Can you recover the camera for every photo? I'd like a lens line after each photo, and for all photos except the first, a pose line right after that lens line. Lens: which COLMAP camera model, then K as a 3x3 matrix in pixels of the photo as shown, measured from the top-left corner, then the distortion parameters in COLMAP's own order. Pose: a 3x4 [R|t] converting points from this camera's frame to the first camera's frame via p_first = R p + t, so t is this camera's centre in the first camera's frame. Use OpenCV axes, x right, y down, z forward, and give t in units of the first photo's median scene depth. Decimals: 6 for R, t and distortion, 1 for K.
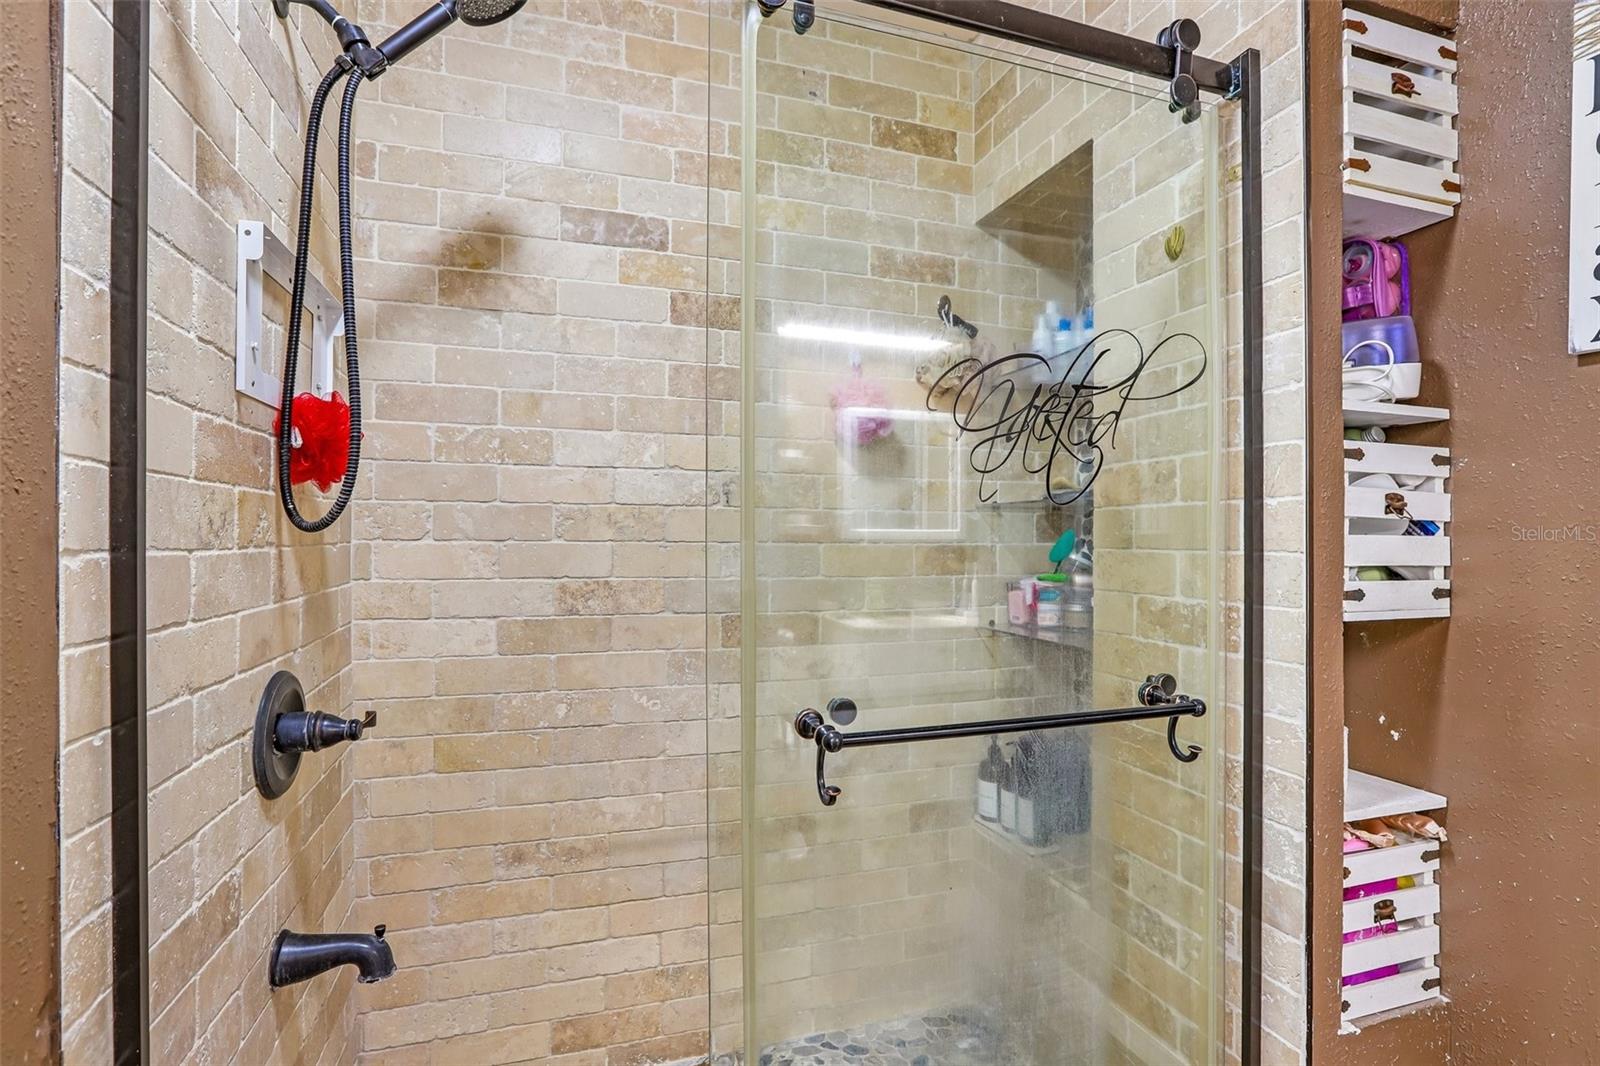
lens RADIAL K [[754.0, 0, 797.1], [0, 754.0, 539.7], [0, 0, 1]] dist [-0.044379, 0.016885]
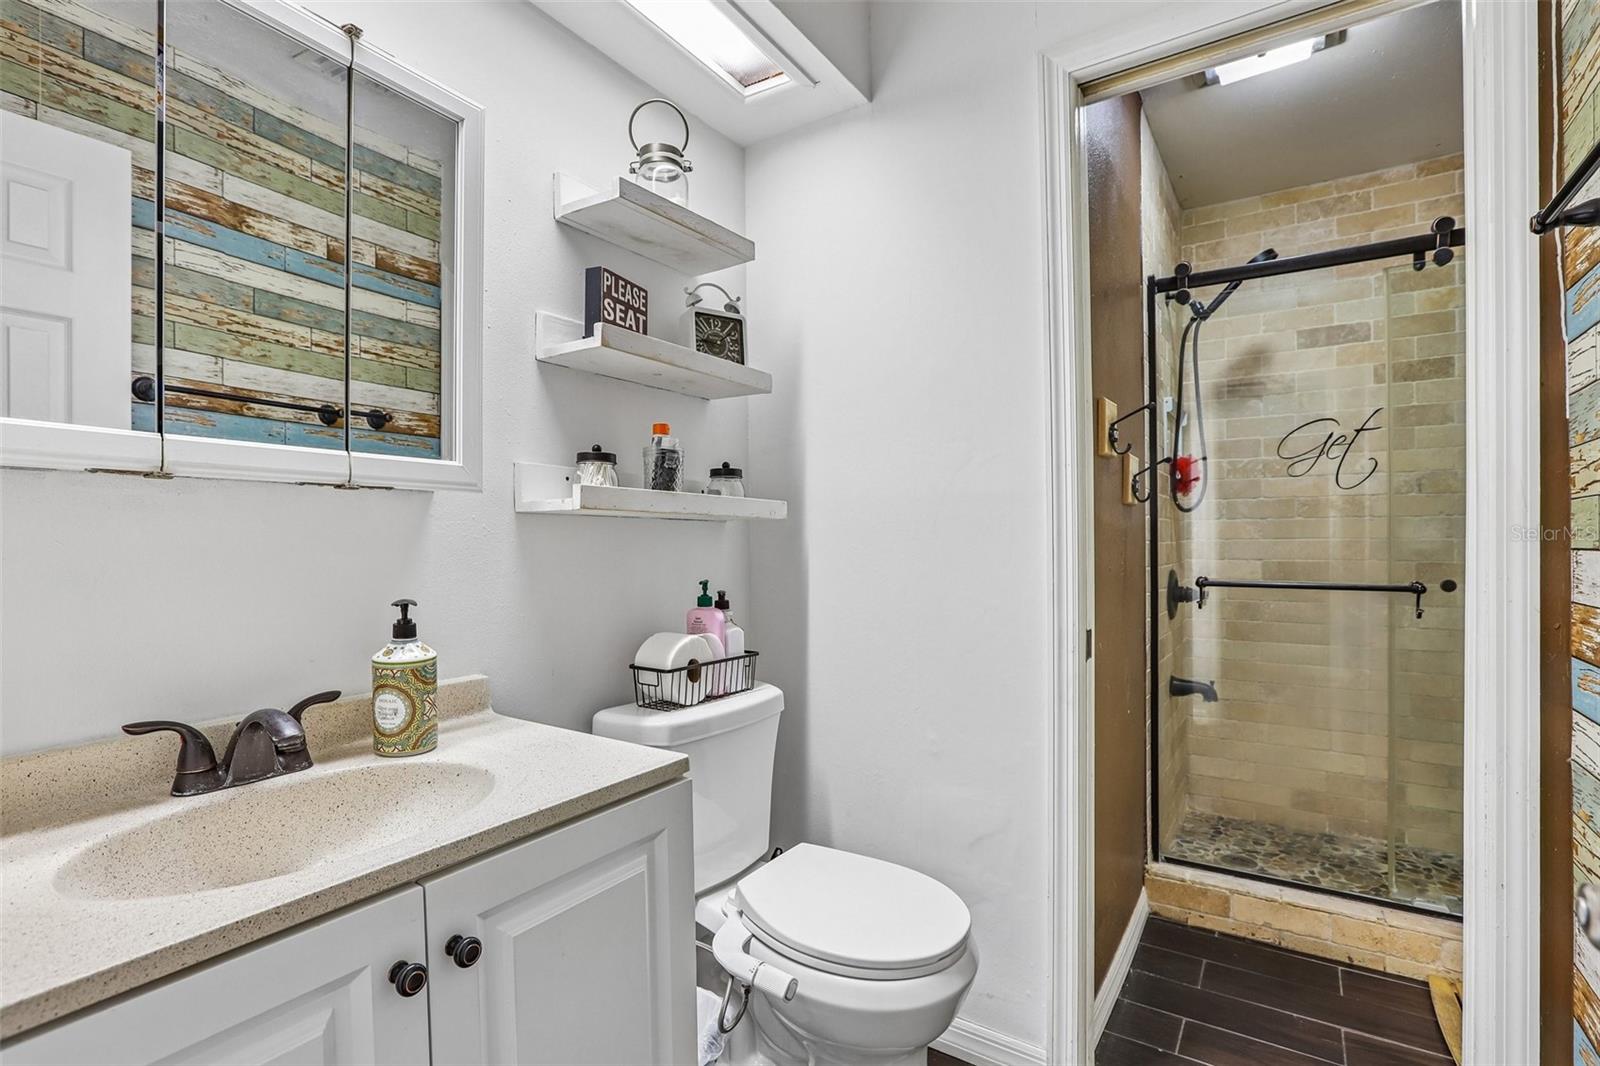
lens RADIAL K [[754.0, 0, 798.0], [0, 754.0, 543.6], [0, 0, 1]] dist [-0.044379, 0.016885]
pose [[0.617501, -0.004711, -0.786556, 0.338162], [0.005749, 0.999982, -0.001475, 0.059326], [0.786549, -0.003611, 0.617518, -1.040836]]
